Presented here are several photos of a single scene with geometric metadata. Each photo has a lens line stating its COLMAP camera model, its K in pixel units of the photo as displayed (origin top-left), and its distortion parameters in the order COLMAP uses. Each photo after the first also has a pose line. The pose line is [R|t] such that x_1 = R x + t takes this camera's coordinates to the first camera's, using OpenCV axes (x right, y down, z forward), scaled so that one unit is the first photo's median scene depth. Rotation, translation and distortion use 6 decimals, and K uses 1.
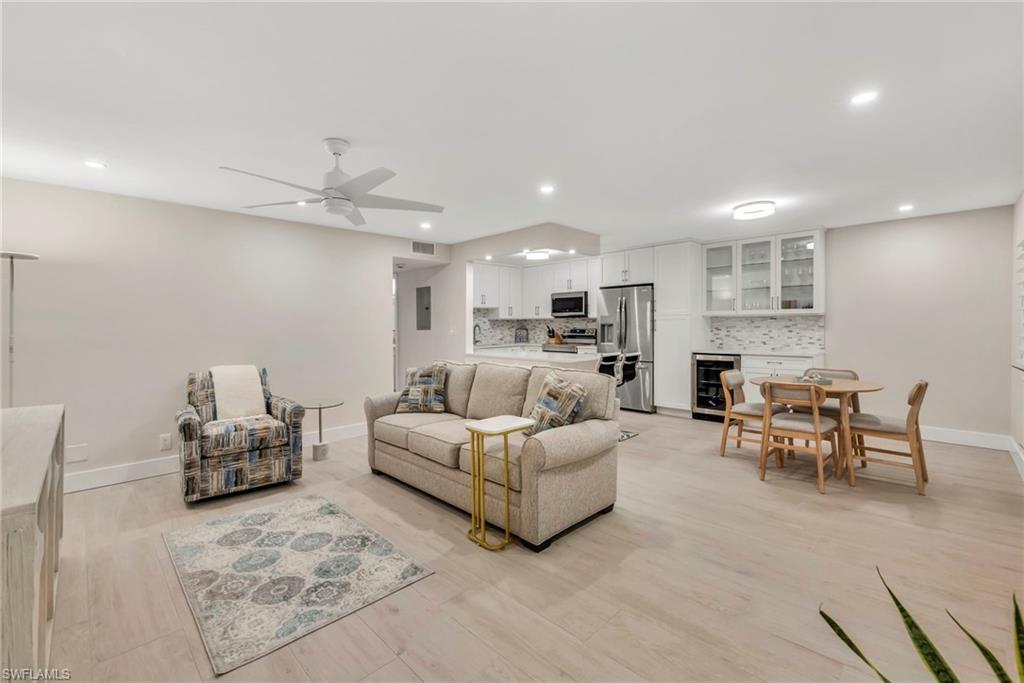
lens RADIAL K [[430.5, 0, 538.0], [0, 430.5, 333.9], [0, 0, 1]] dist [0.002693, -0.000252]
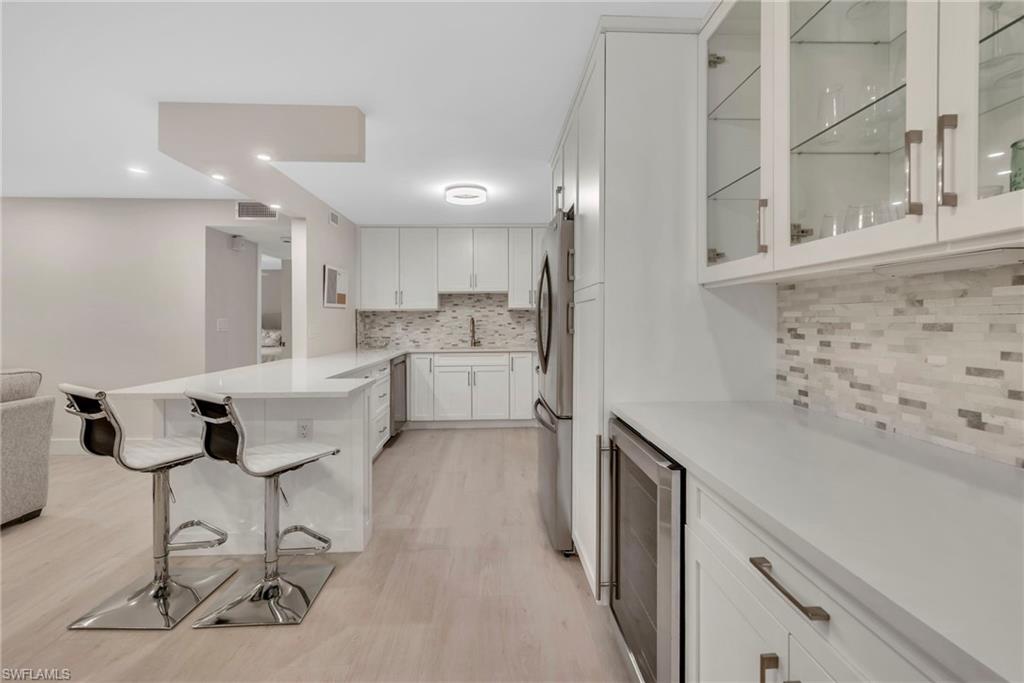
lens RADIAL K [[430.5, 0, 514.0], [0, 430.5, 322.9], [0, 0, 1]] dist [0.002693, -0.000252]
pose [[0.719042, 0.009078, -0.694907, 0.489842], [-0.017625, 0.999831, -0.005176, -0.013856], [0.694743, 0.015970, 0.719081, 0.708697]]
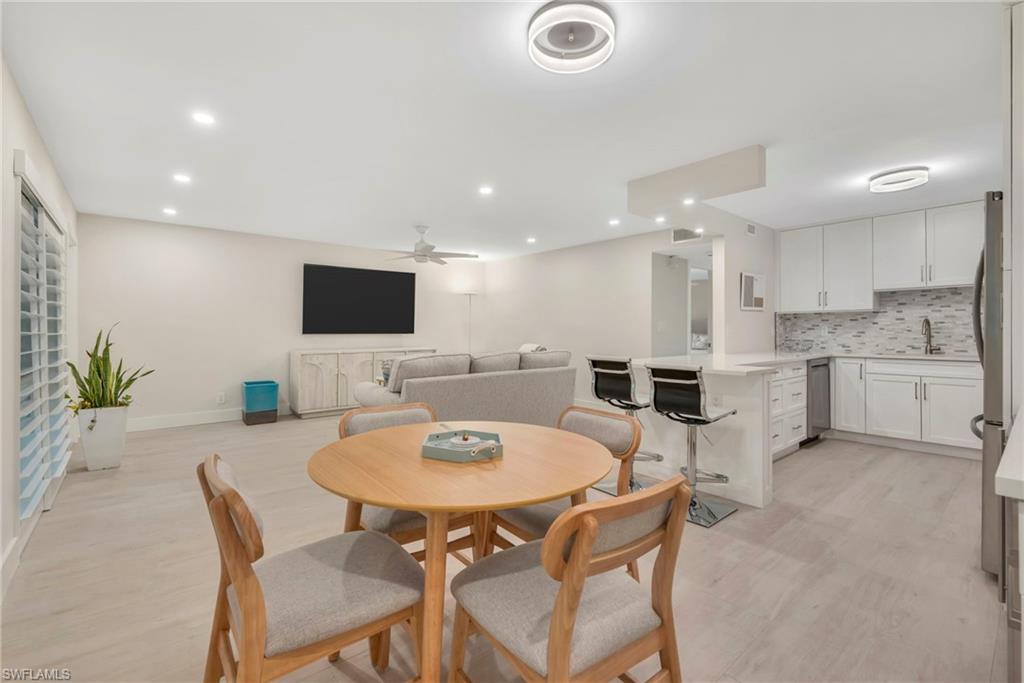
lens RADIAL K [[455.3, 0, 520.3], [0, 455.3, 327.3], [0, 0, 1]] dist [-0.004128, -0.000030]
pose [[-0.094253, 0.003245, -0.995543, 0.640759], [-0.020798, 0.999770, 0.005228, -0.002695], [0.995331, 0.021198, -0.094164, 0.676767]]
